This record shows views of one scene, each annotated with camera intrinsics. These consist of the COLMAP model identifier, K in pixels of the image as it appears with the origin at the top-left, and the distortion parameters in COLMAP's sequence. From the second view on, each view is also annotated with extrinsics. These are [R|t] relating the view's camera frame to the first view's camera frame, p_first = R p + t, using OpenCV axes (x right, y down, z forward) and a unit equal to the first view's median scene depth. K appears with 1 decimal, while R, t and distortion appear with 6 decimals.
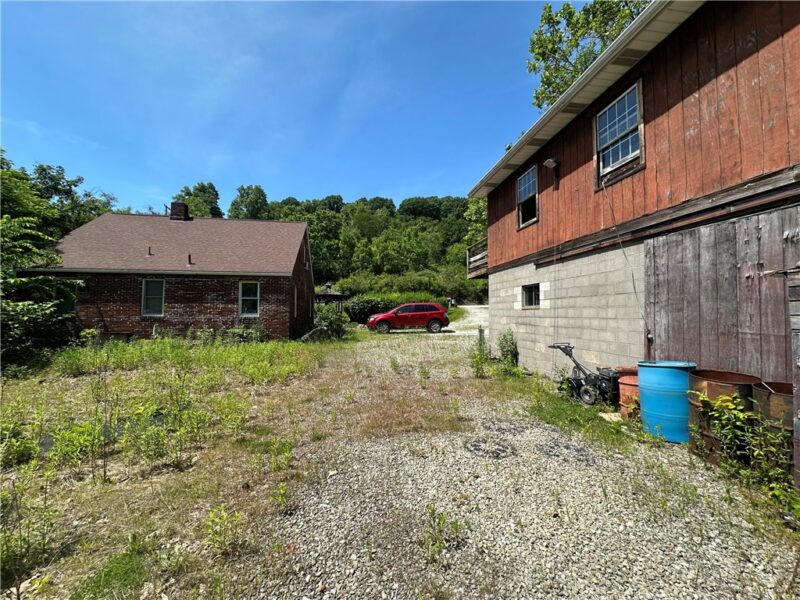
lens RADIAL K [[324.8, 0, 402.8], [0, 324.8, 297.8], [0, 0, 1]] dist [-0.001438, 0.000327]
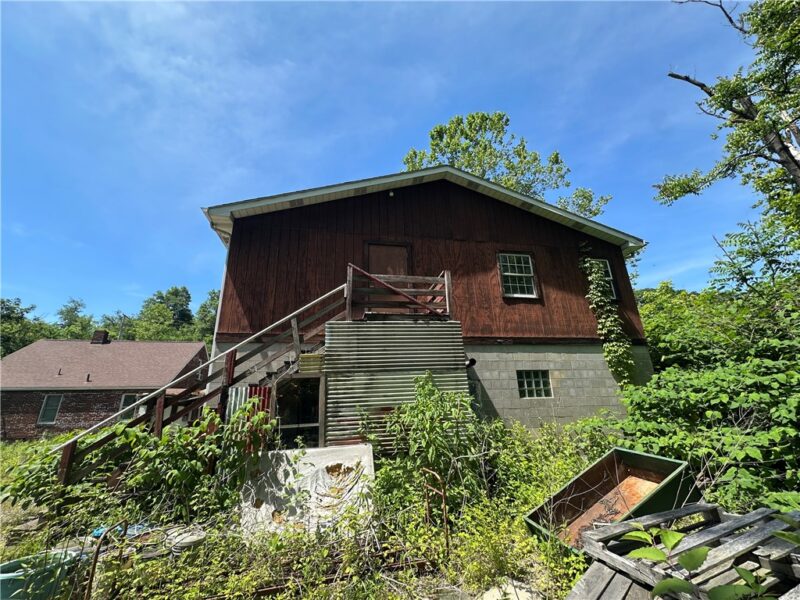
lens RADIAL K [[324.8, 0, 394.5], [0, 324.8, 301.4], [0, 0, 1]] dist [-0.001438, 0.000327]
pose [[0.998682, -0.015648, 0.048882, 0.362106], [0.028453, 0.961439, -0.273542, -0.012660], [-0.042717, 0.274572, 0.960617, -0.284718]]
